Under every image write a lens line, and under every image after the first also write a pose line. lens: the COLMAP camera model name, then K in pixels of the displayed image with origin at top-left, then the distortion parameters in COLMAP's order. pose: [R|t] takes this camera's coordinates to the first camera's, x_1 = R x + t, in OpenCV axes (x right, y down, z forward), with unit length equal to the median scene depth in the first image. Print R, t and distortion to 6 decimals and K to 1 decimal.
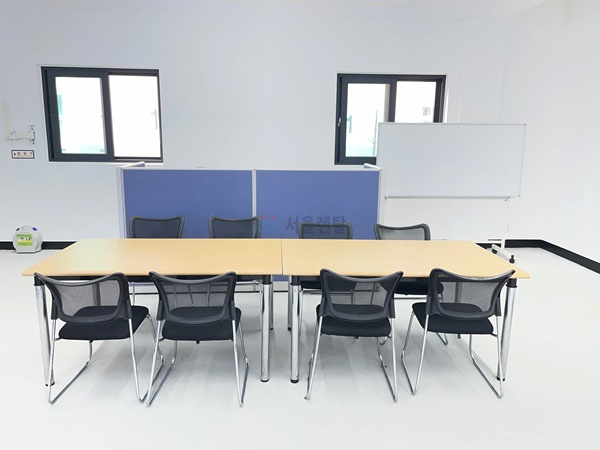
lens RADIAL K [[445.7, 0, 300.0], [0, 445.7, 225.0], [0, 0, 1]] dist [0.051422, -0.000481]
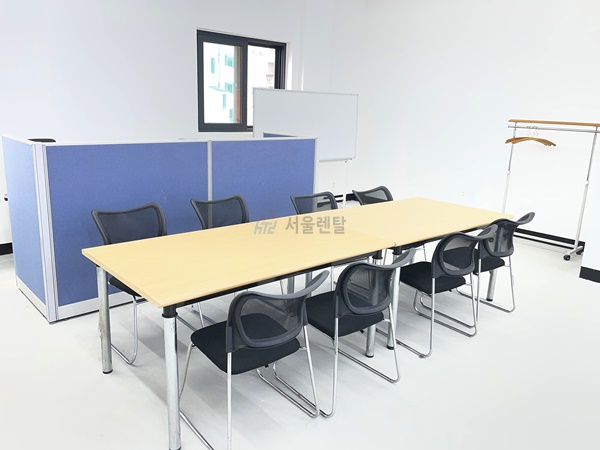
lens RADIAL K [[463.0, 0, 300.0], [0, 463.0, 225.0], [0, 0, 1]] dist [-0.030192, -0.001002]
pose [[0.789074, -0.137403, 0.598735, -0.351390], [0.096039, 0.990272, 0.100686, -0.025059], [-0.606745, -0.021947, 0.794594, 0.137784]]
